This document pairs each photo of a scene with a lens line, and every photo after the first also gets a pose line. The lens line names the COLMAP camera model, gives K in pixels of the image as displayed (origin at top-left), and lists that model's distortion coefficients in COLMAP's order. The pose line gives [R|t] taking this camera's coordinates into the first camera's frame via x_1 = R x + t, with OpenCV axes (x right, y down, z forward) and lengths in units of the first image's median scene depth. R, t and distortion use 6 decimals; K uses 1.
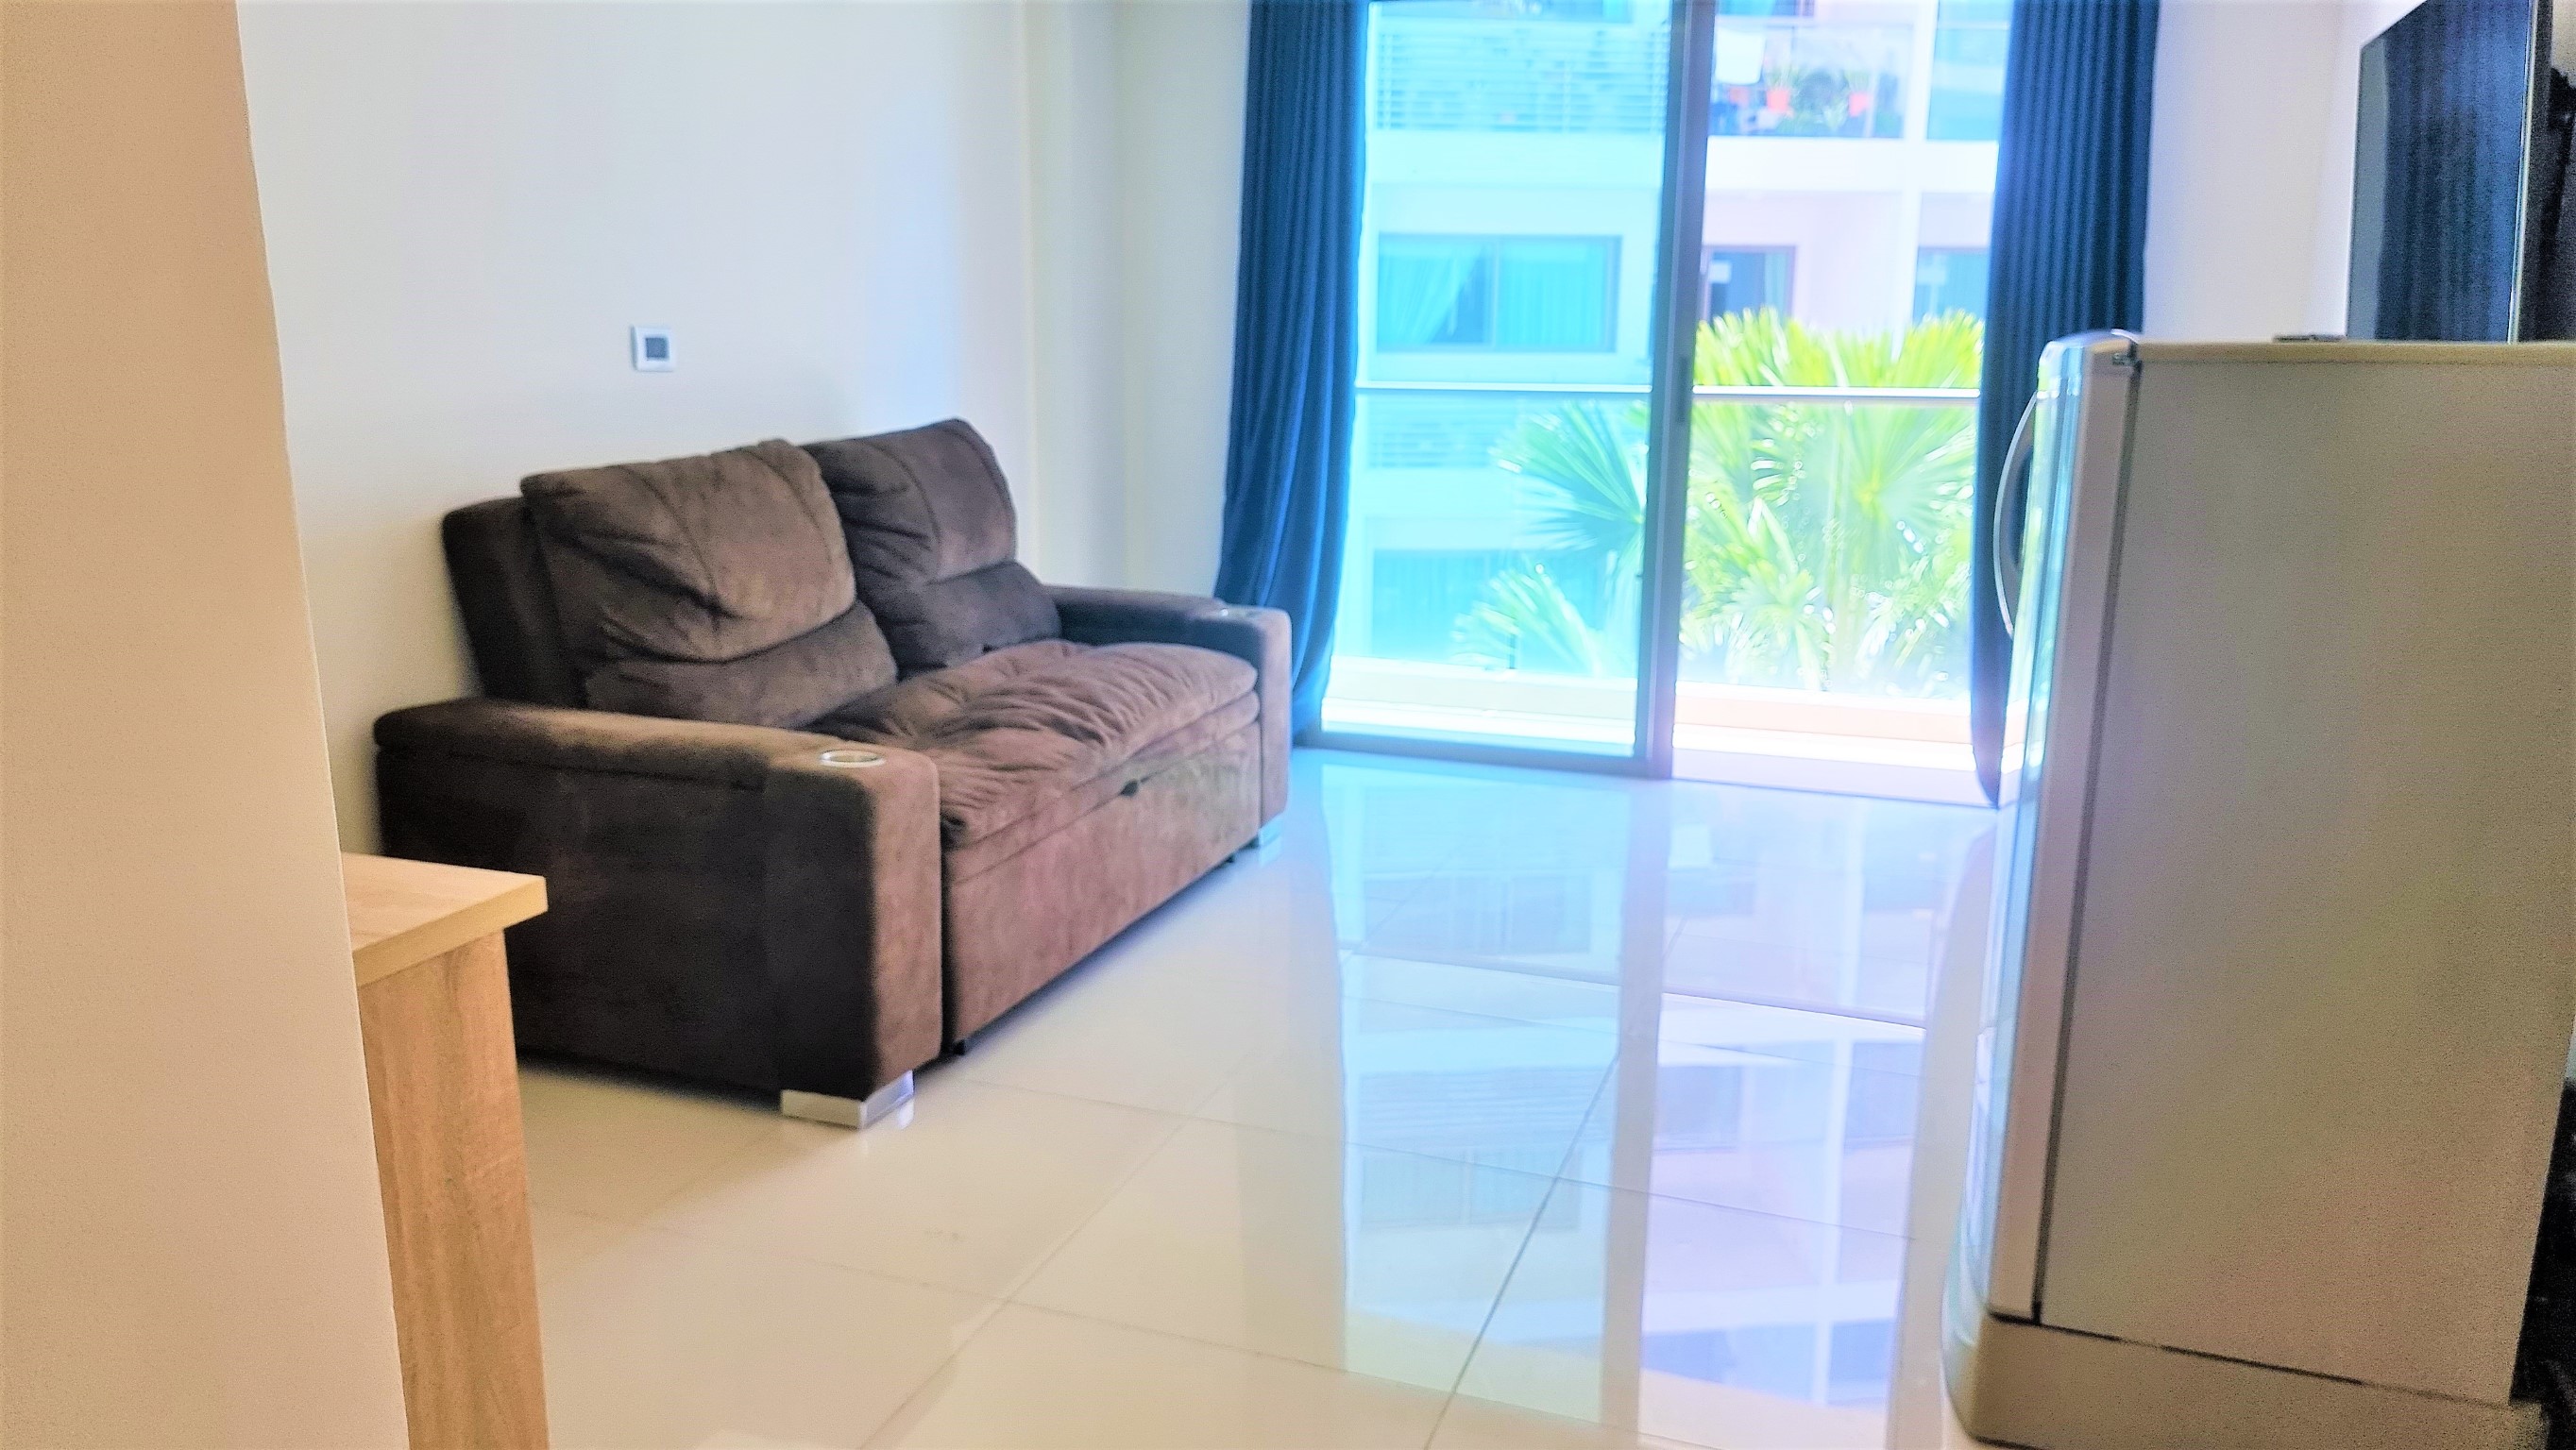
lens RADIAL K [[1839.9, 0, 1288.0], [0, 1839.9, 725.0], [0, 0, 1]] dist [0.081190, -0.002943]
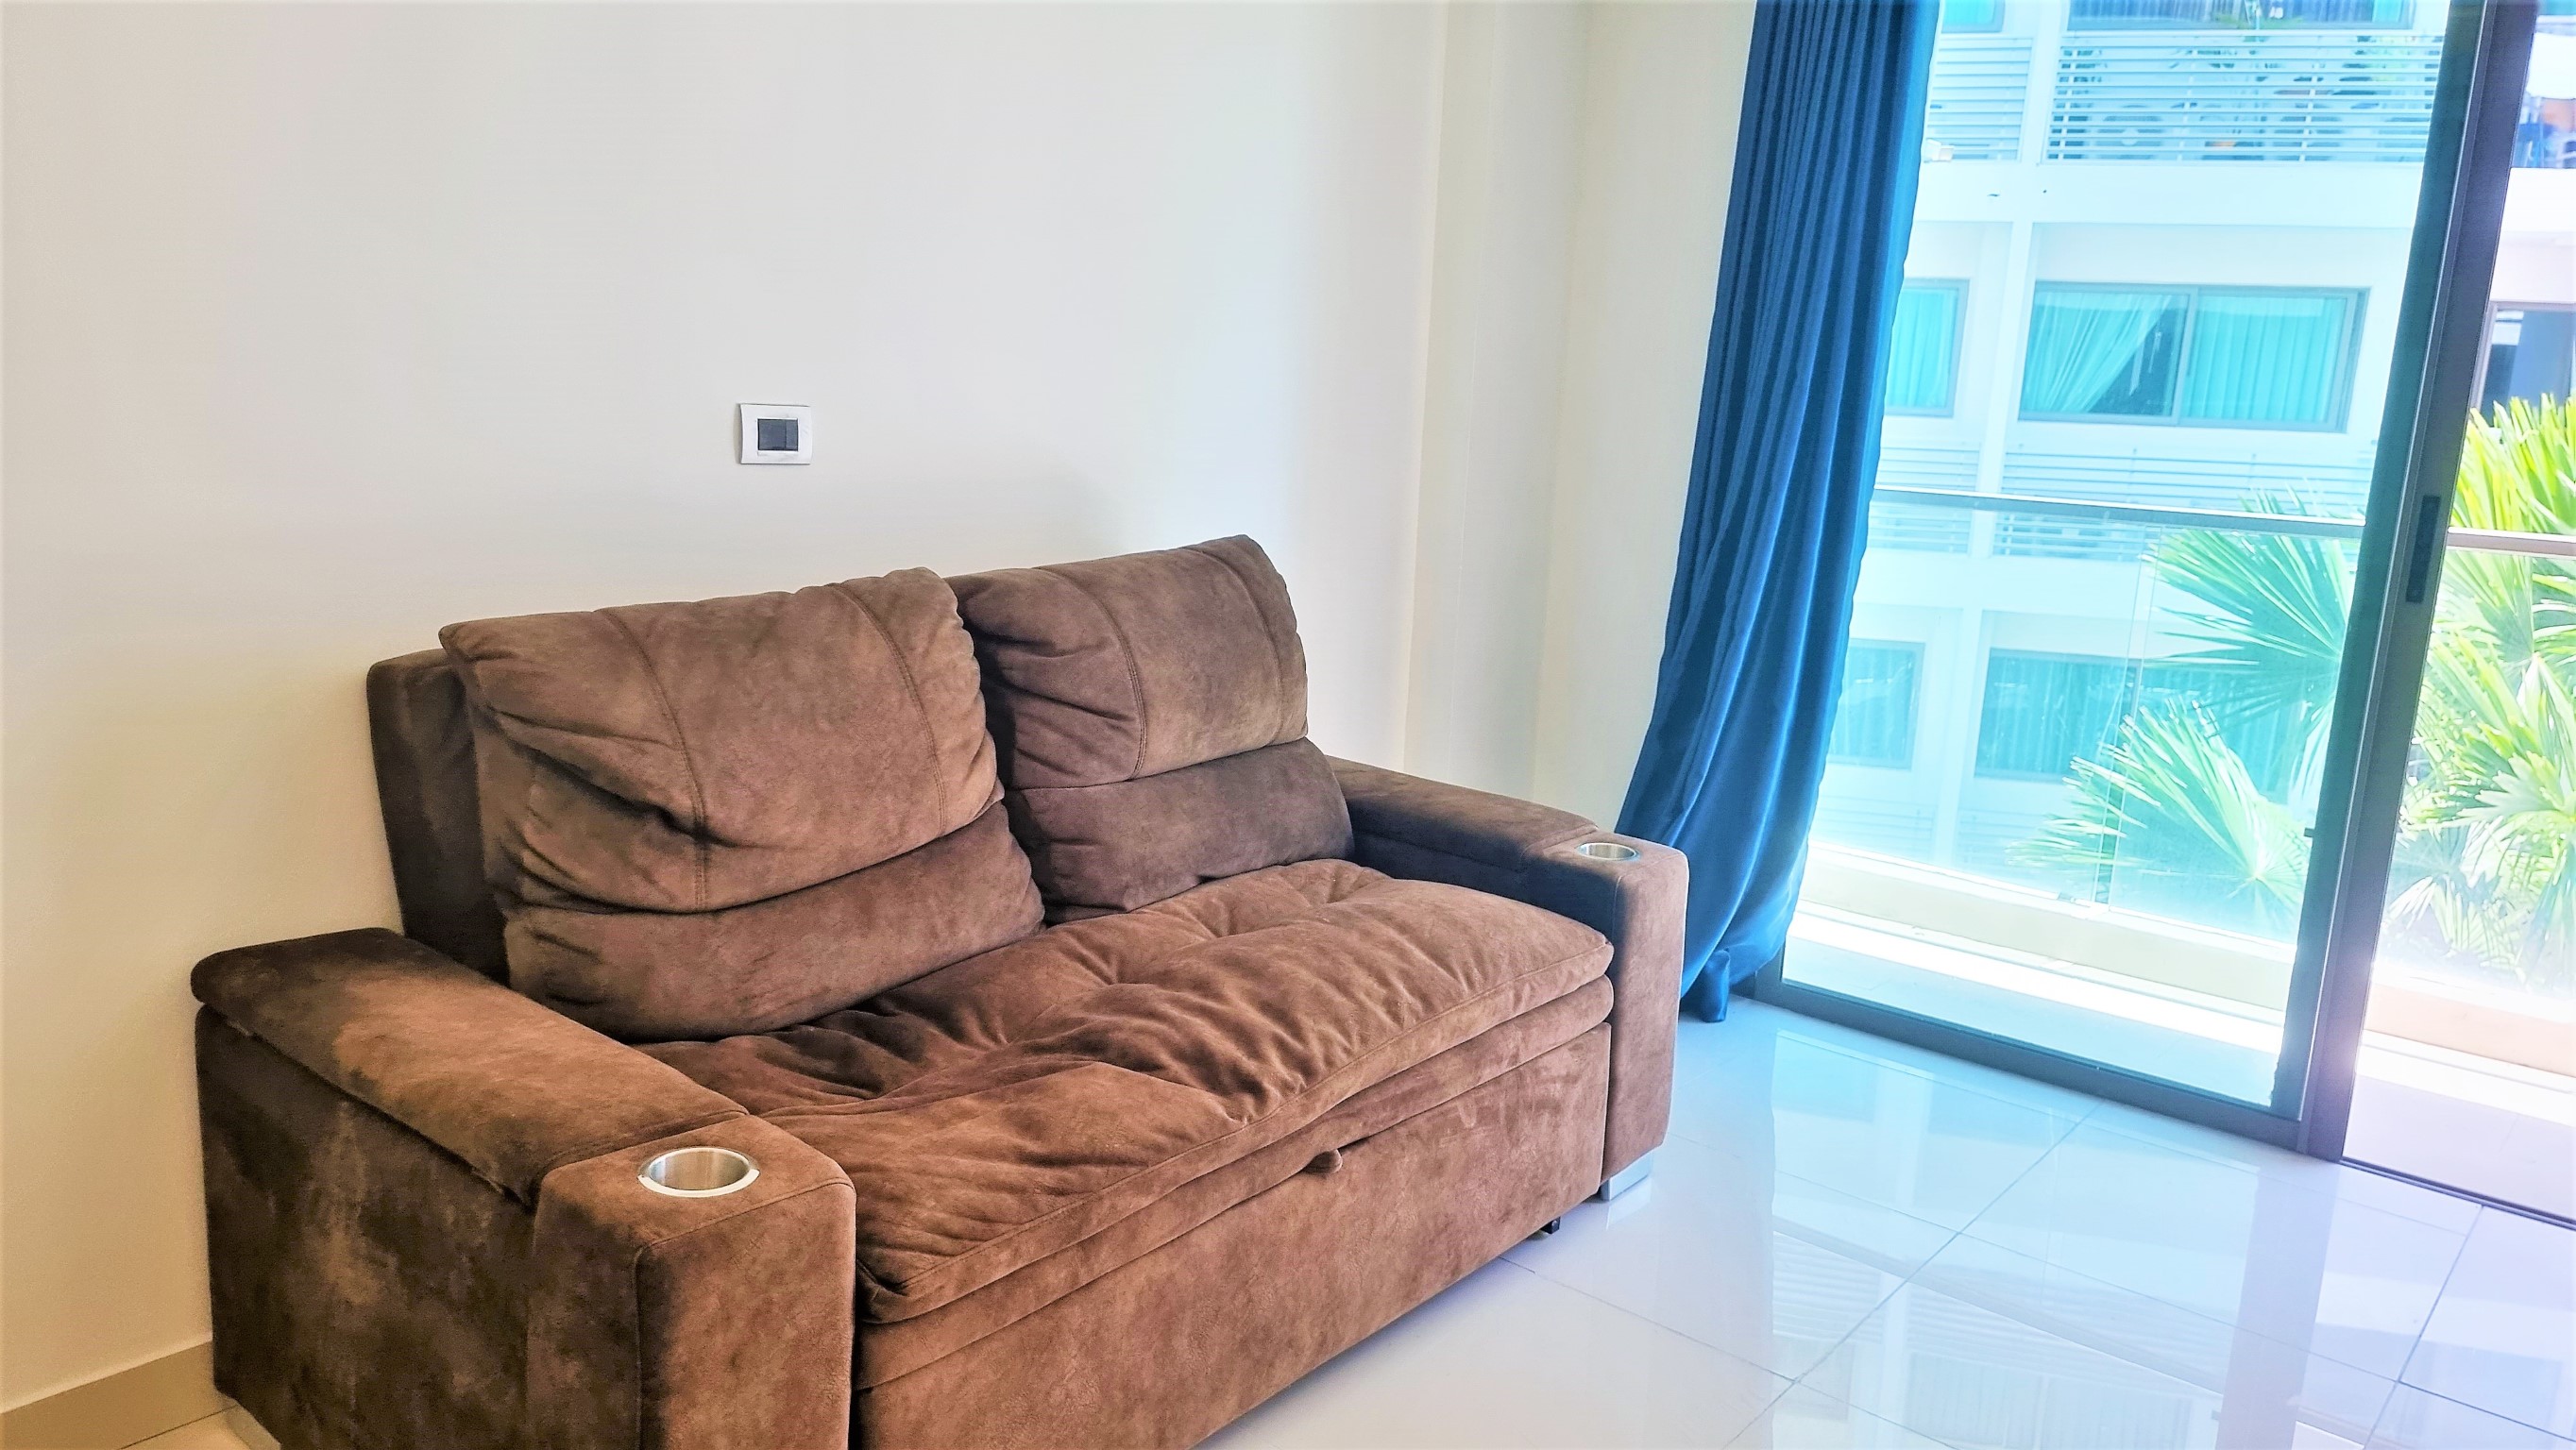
lens RADIAL K [[1817.6, 0, 1264.4], [0, 1817.6, 734.6], [0, 0, 1]] dist [0.092684, -0.083510]
pose [[0.937603, 0.101894, -0.332444, 0.083838], [-0.106531, 0.994300, 0.004300, -0.106295], [0.330987, 0.031384, 0.943113, 0.382632]]
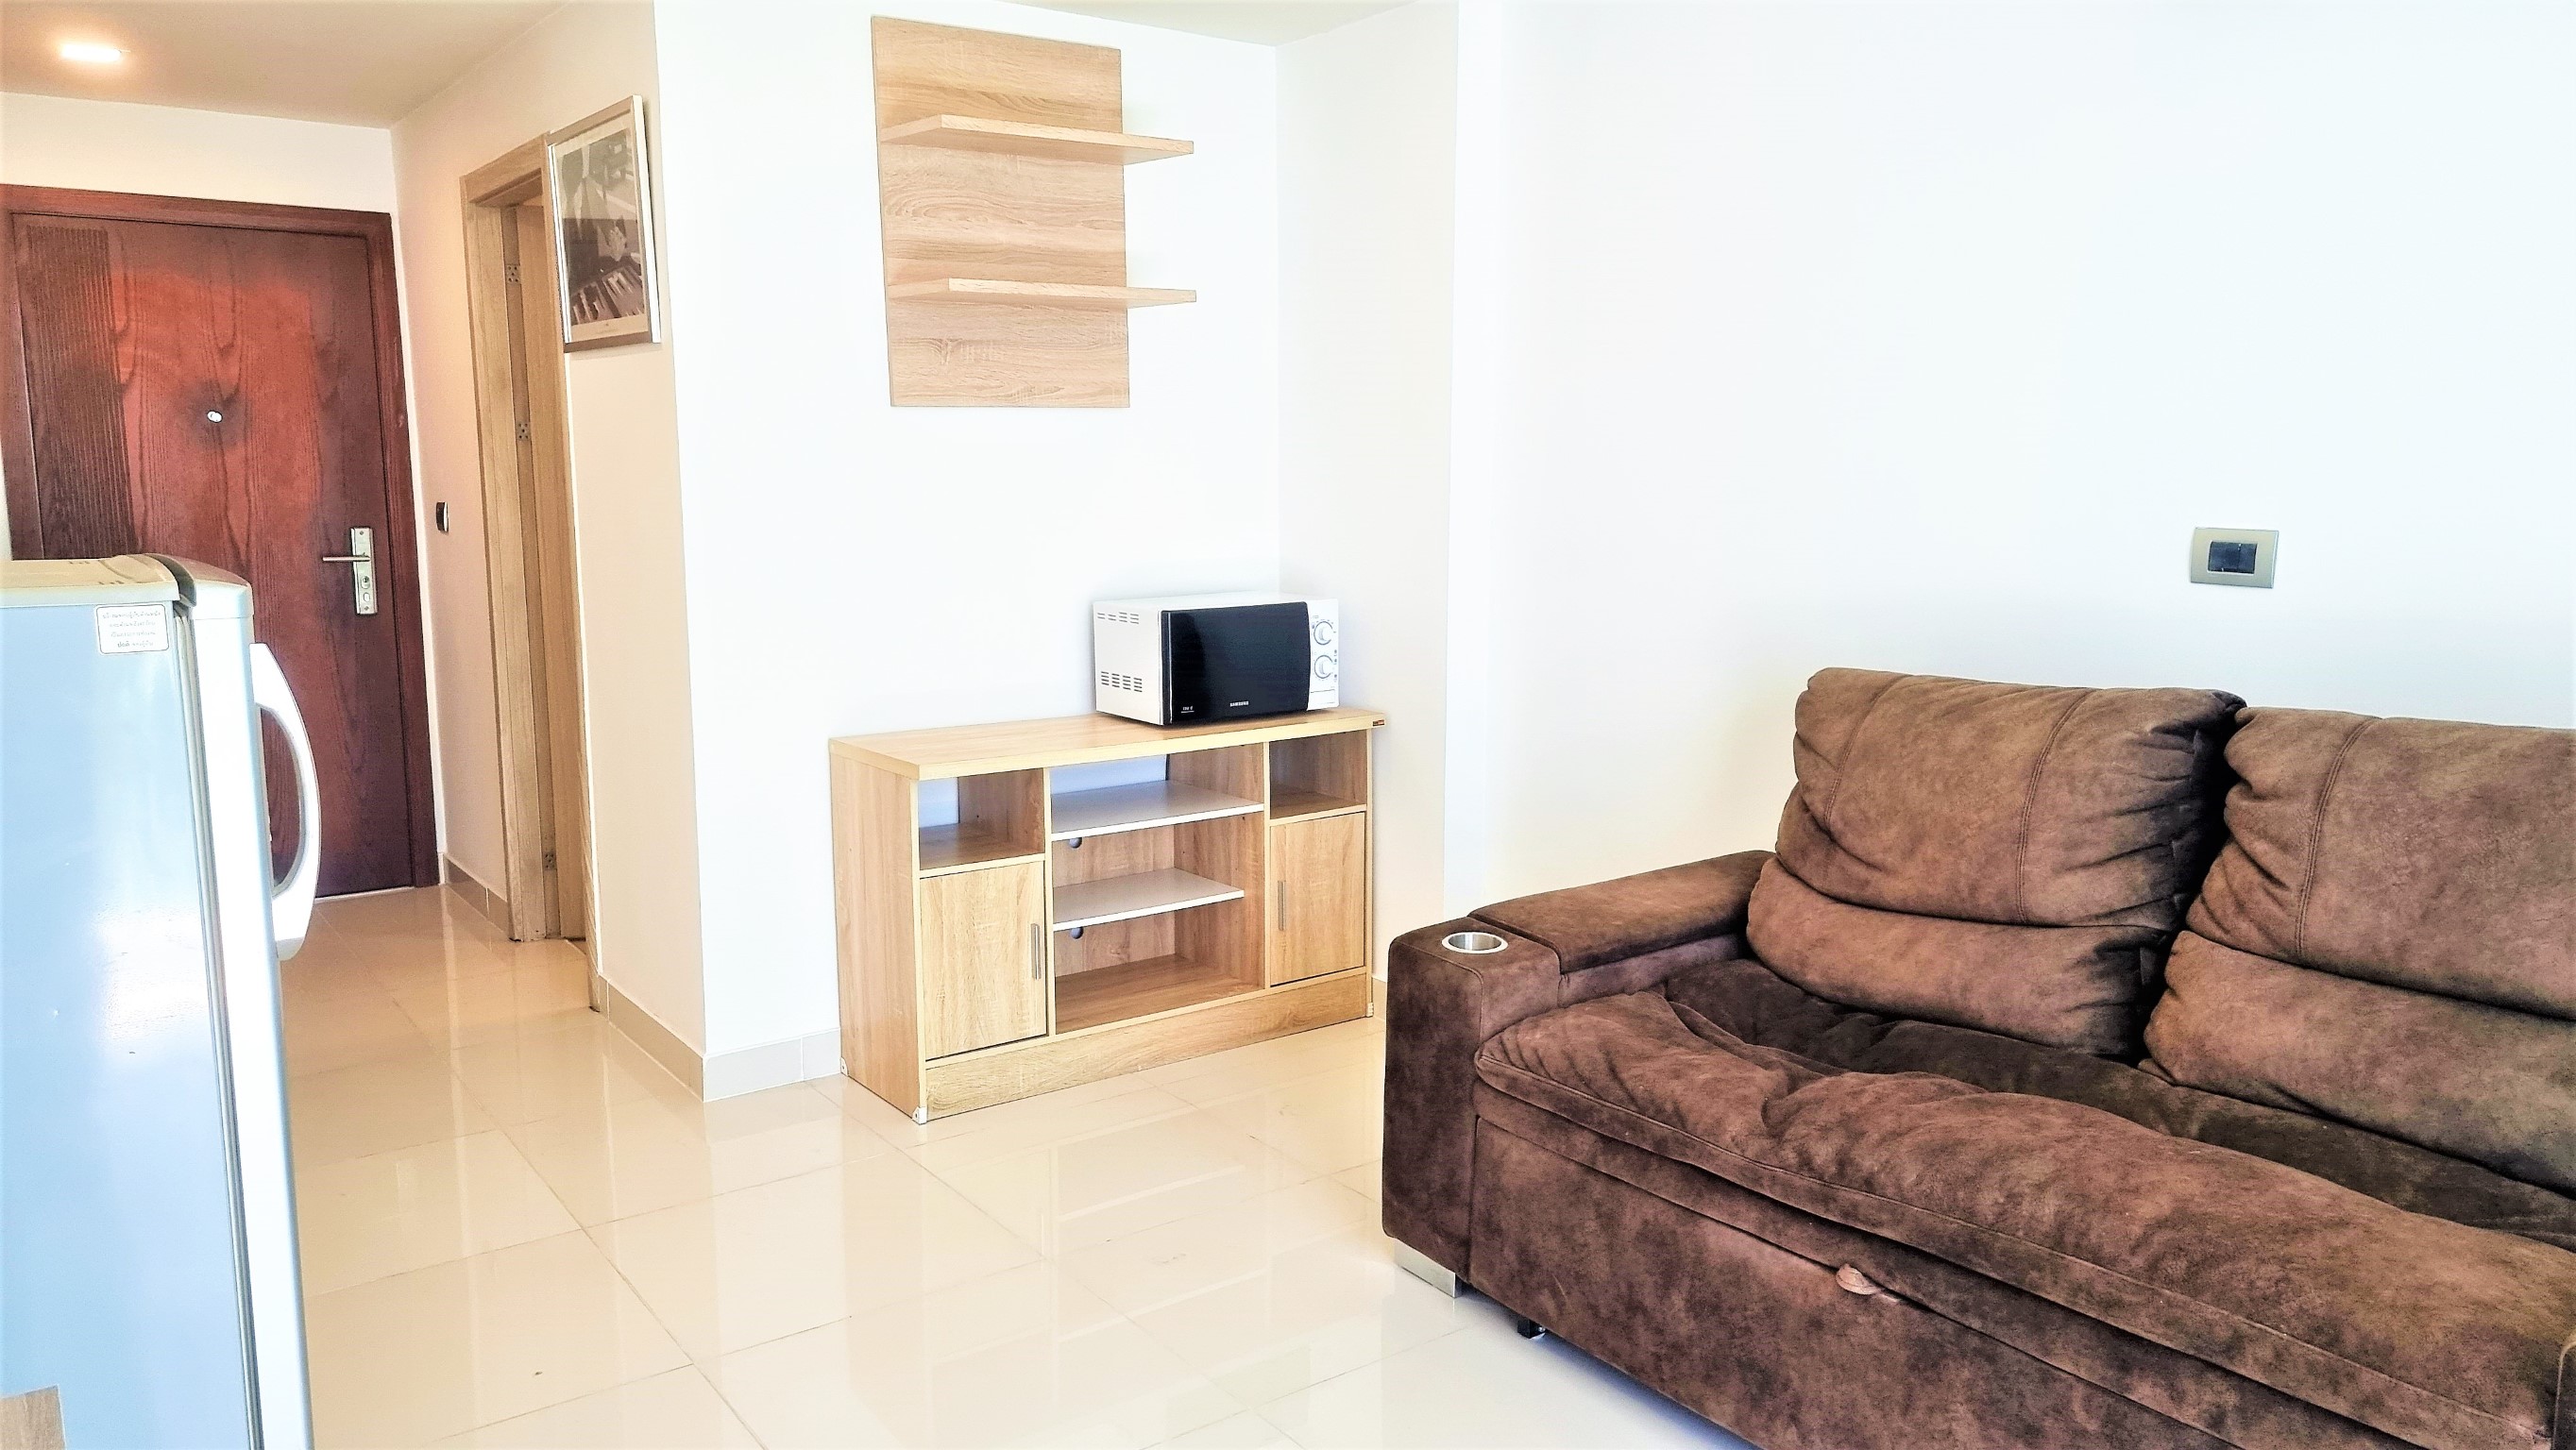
lens RADIAL K [[1817.6, 0, 1264.4], [0, 1817.6, 734.6], [0, 0, 1]] dist [0.092684, -0.083510]
pose [[-0.566753, 0.123945, -0.814512, 0.479960], [-0.171731, 0.949133, 0.263924, -0.254010], [0.805791, 0.289456, -0.516639, 1.055318]]
